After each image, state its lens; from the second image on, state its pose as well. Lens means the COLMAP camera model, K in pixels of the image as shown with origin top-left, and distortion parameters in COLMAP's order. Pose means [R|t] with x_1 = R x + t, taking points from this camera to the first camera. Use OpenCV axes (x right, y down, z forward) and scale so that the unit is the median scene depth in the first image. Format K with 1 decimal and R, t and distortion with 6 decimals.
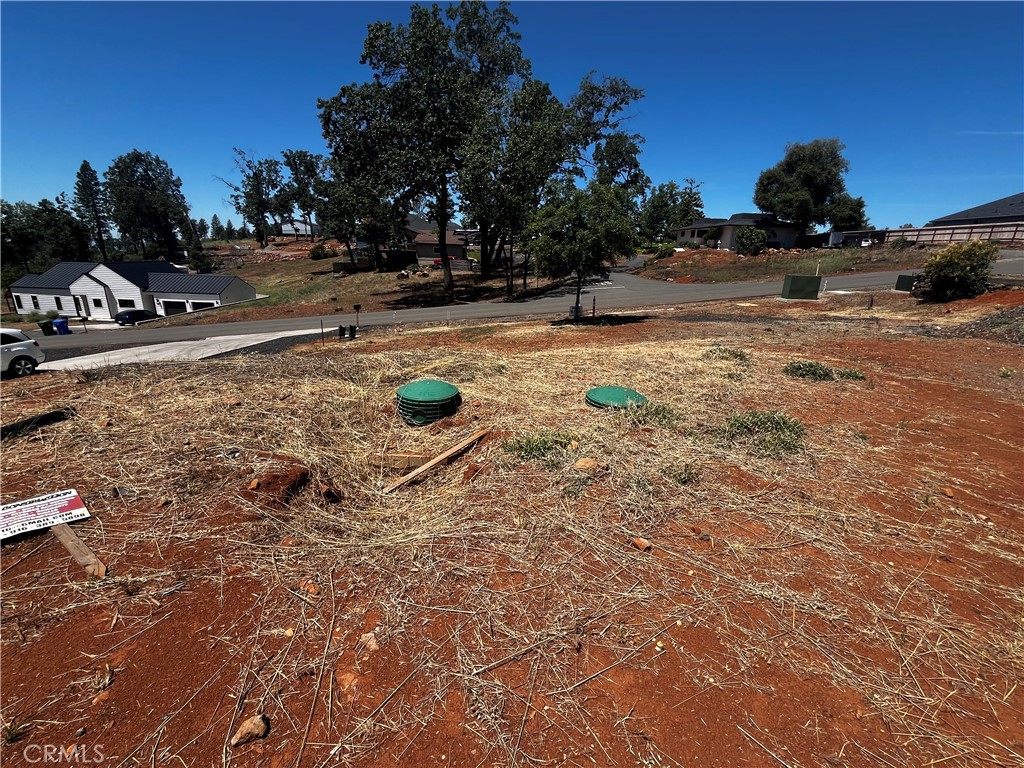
lens RADIAL K [[420.6, 0, 507.8], [0, 420.6, 386.9], [0, 0, 1]] dist [-0.010807, -0.000235]
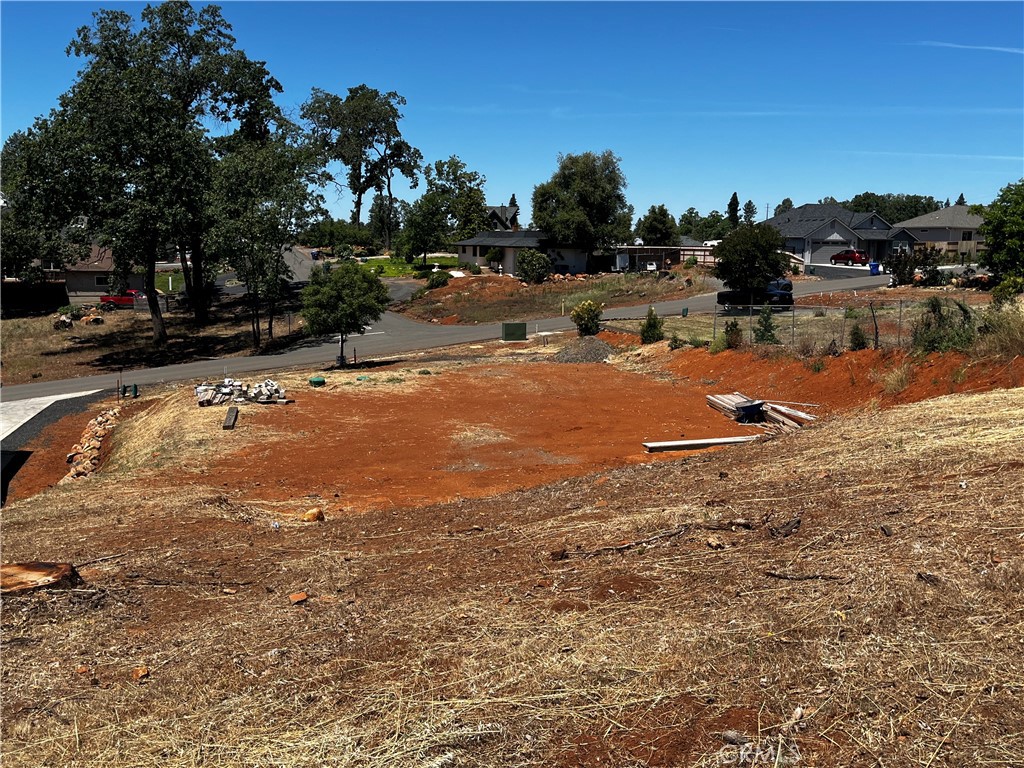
lens RADIAL K [[950.7, 0, 513.1], [0, 950.7, 384.8], [0, 0, 1]] dist [0.020659, 0.000000]
pose [[0.931847, -0.065771, 0.356840, -0.159993], [0.120025, 0.983946, -0.132077, 0.140195], [-0.342425, 0.165905, 0.924782, -0.759900]]
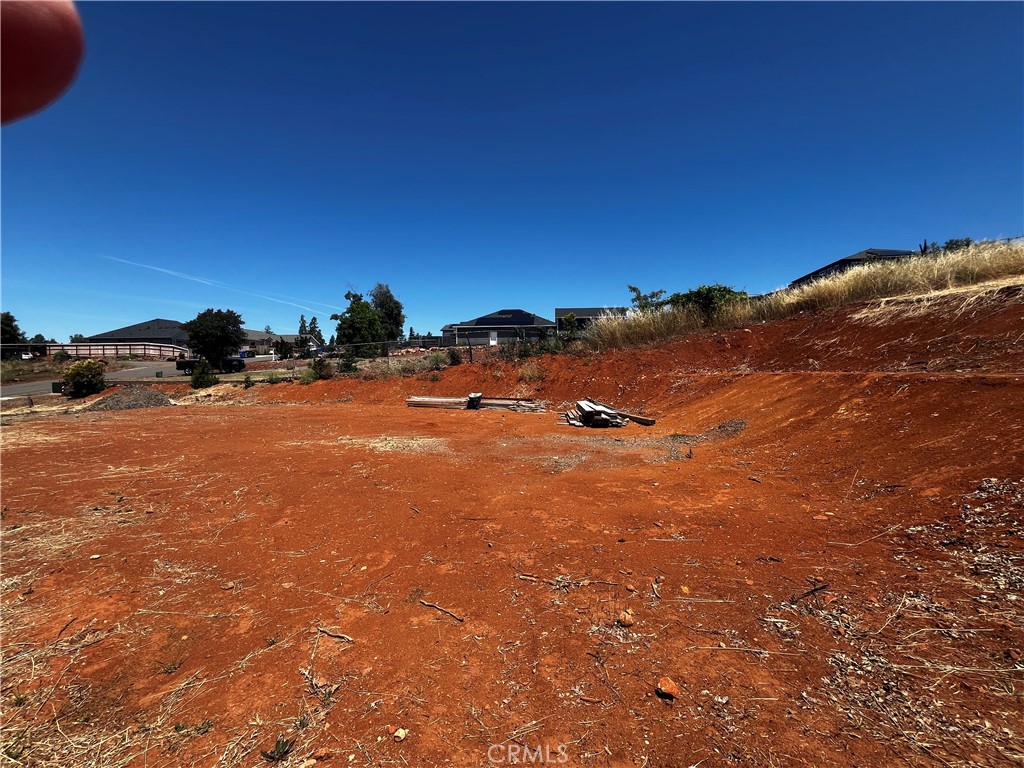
lens RADIAL K [[420.6, 0, 506.9], [0, 420.6, 384.1], [0, 0, 1]] dist [-0.010807, -0.000235]
pose [[0.044567, -0.057270, 0.997364, -0.163864], [0.307029, 0.950822, 0.040878, 0.064141], [-0.950656, 0.304398, 0.059959, -0.230801]]
